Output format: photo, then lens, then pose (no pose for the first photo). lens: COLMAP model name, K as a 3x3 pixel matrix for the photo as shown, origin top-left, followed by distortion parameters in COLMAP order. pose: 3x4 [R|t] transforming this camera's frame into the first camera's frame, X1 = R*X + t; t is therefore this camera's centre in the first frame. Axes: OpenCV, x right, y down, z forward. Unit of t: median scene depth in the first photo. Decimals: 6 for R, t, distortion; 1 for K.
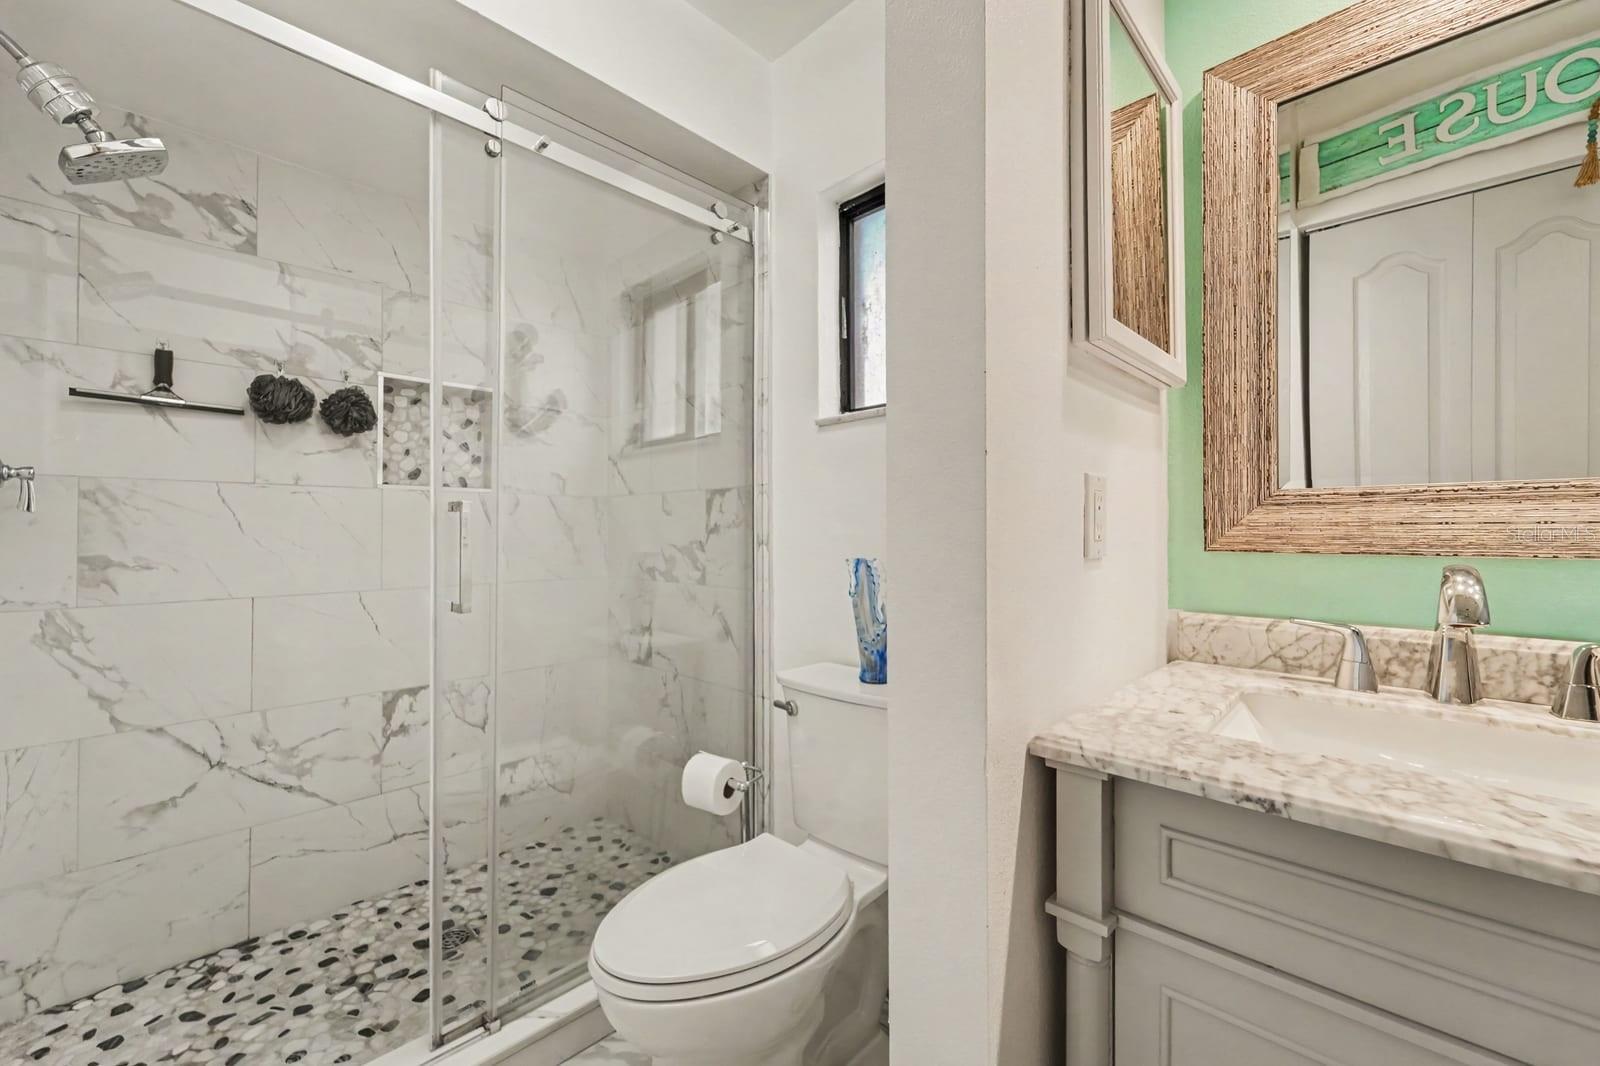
lens RADIAL K [[648.6, 0, 800.0], [0, 648.6, 533.0], [0, 0, 1]] dist [0.001586, -0.000107]
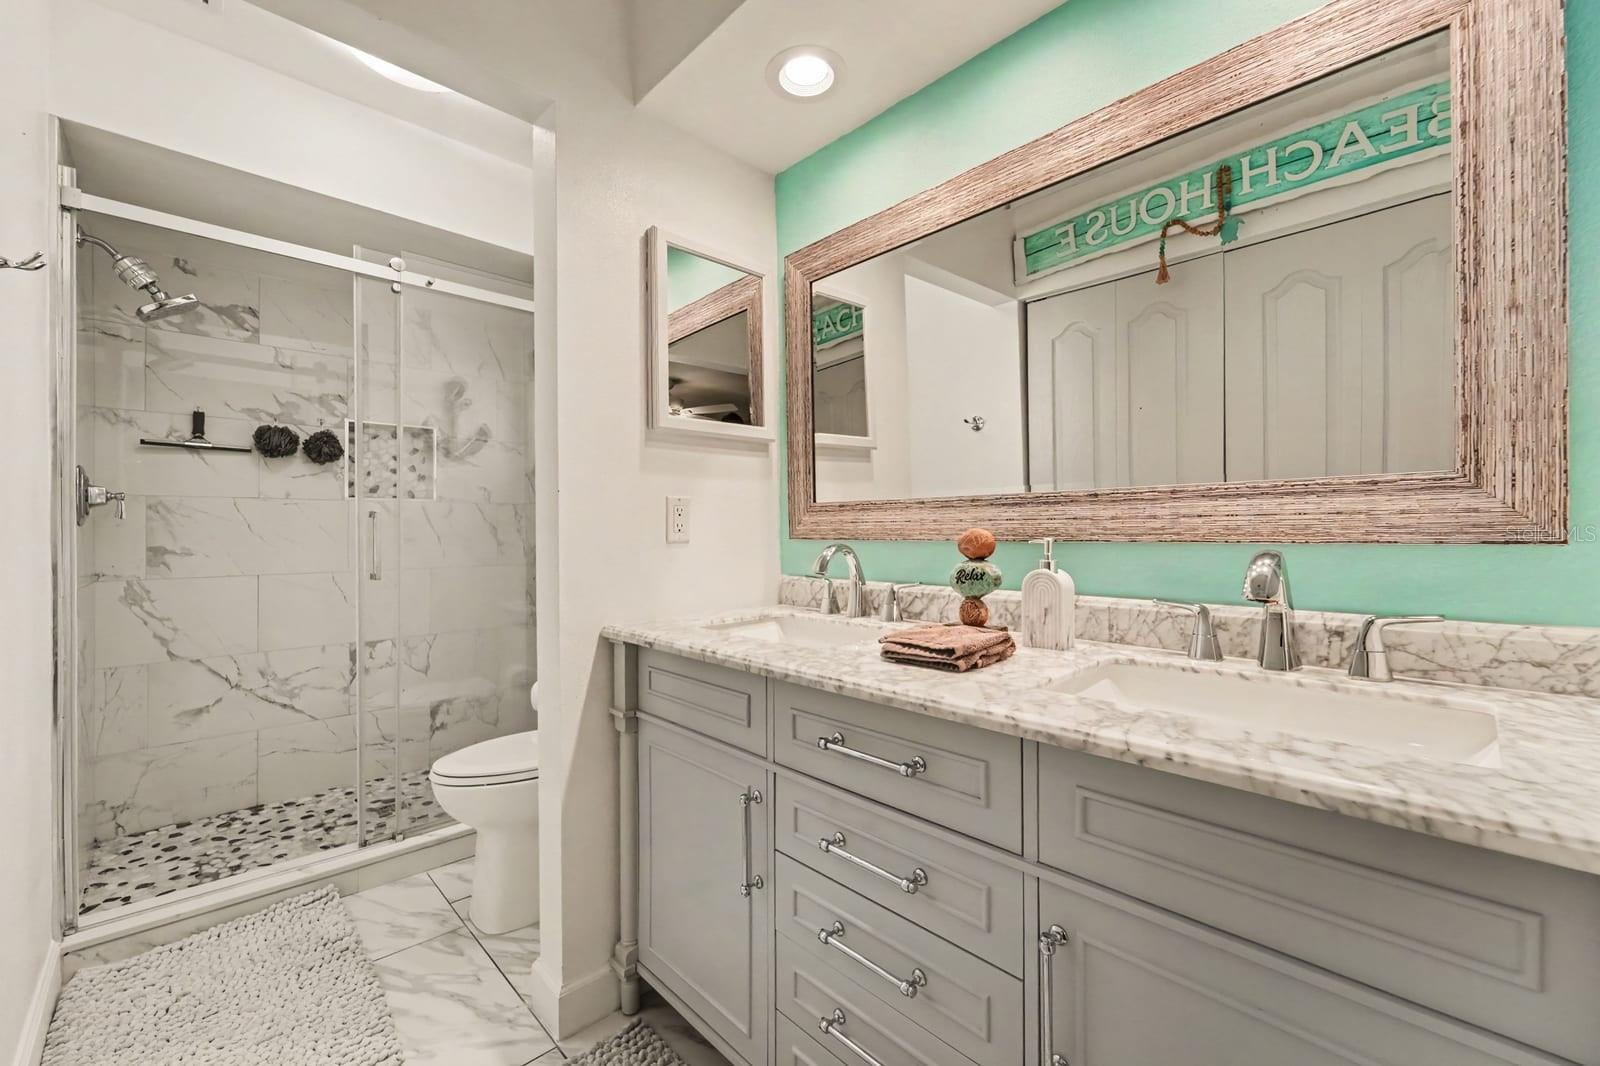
lens RADIAL K [[651.3, 0, 800.0], [0, 651.3, 533.0], [0, 0, 1]] dist [0.000460, 0.000238]
pose [[0.999248, -0.004970, -0.038464, 0.475249], [0.005069, 0.999984, 0.002479, 0.005939], [0.038451, -0.002672, 0.999257, -0.462447]]
